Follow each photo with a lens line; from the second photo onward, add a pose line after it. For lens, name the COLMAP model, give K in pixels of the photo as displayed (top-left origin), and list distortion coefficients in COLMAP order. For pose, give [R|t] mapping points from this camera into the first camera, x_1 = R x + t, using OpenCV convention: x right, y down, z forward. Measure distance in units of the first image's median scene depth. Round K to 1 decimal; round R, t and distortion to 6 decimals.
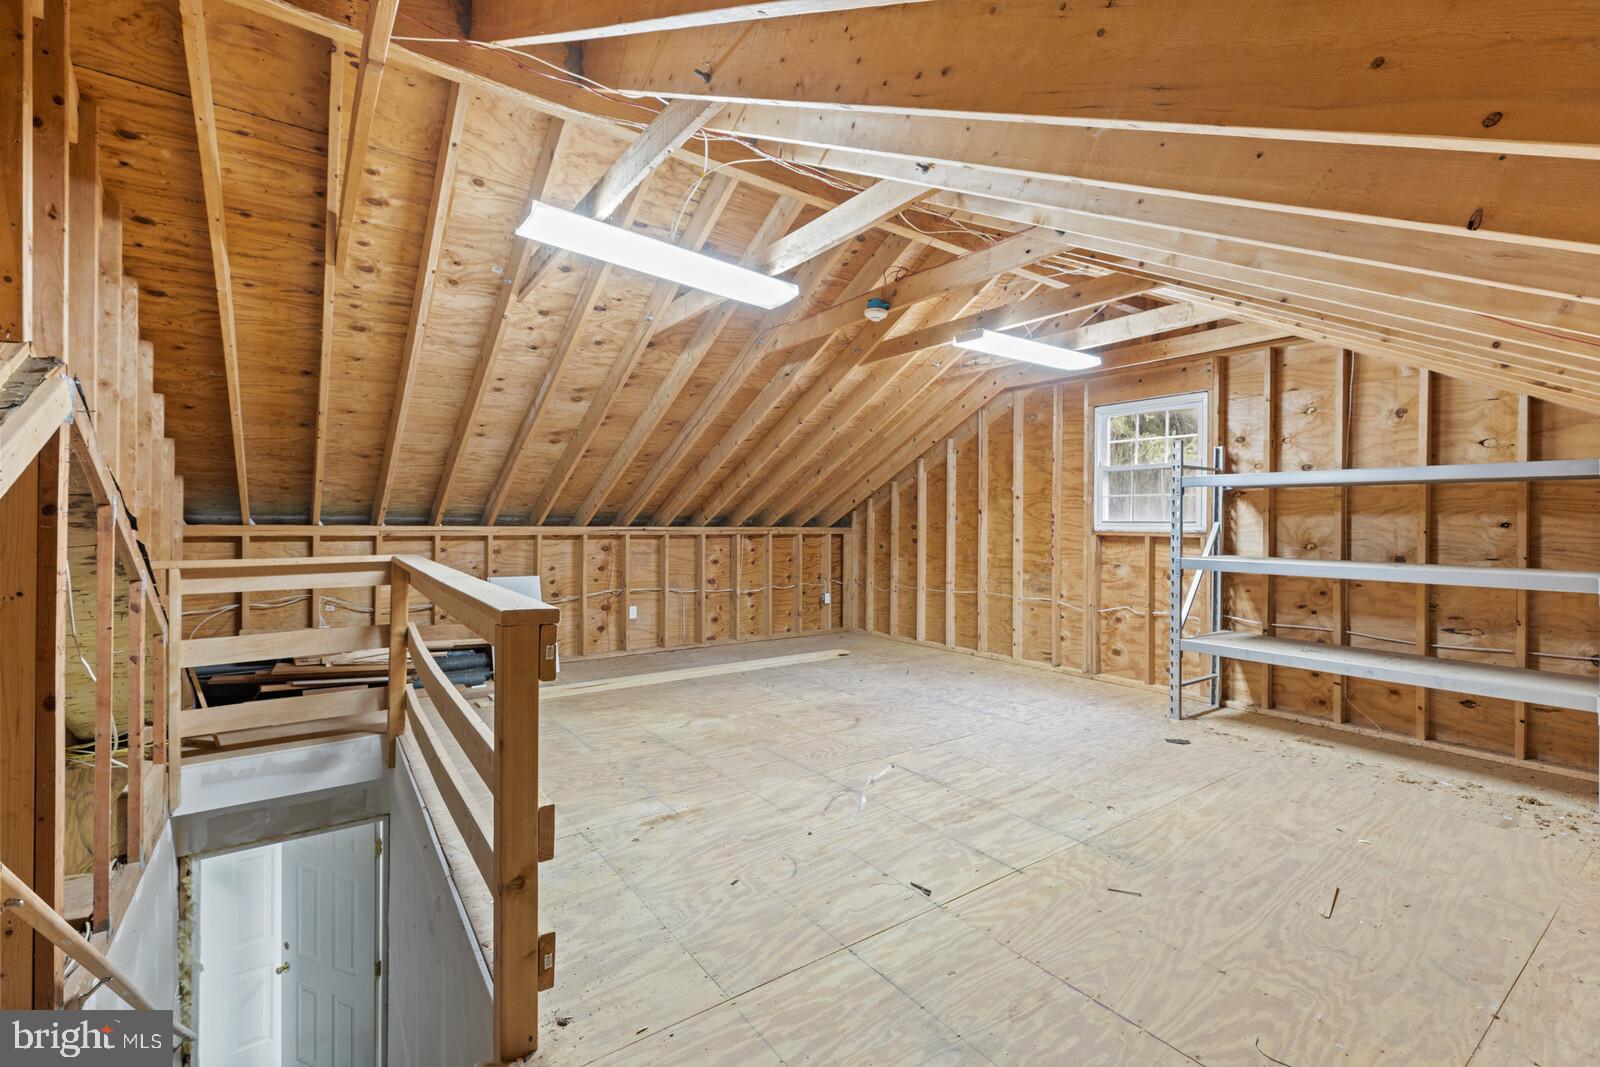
lens RADIAL K [[704.2, 0, 792.9], [0, 704.2, 524.8], [0, 0, 1]] dist [-0.000047, 0.000094]
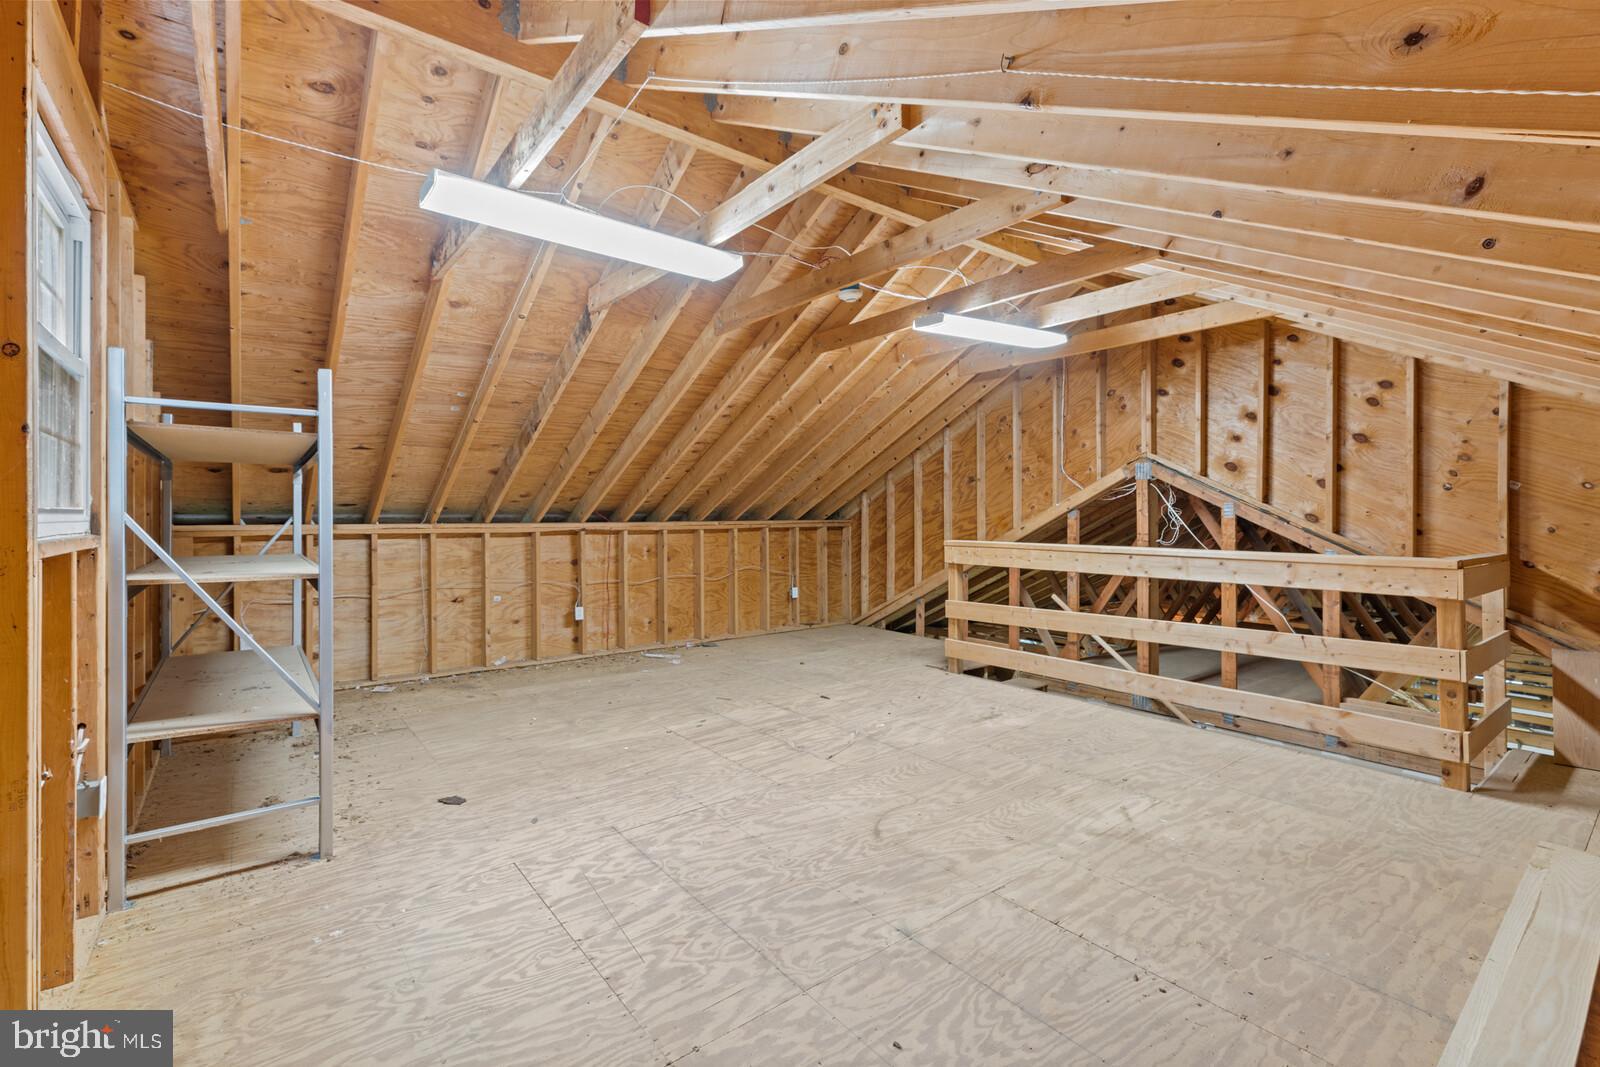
lens RADIAL K [[704.2, 0, 792.9], [0, 704.2, 524.8], [0, 0, 1]] dist [-0.000047, 0.000094]
pose [[-0.999203, -0.003095, -0.039805, 0.225911], [-0.003869, 0.999805, 0.019383, -0.007617], [0.039737, 0.019522, -0.999019, 1.904703]]
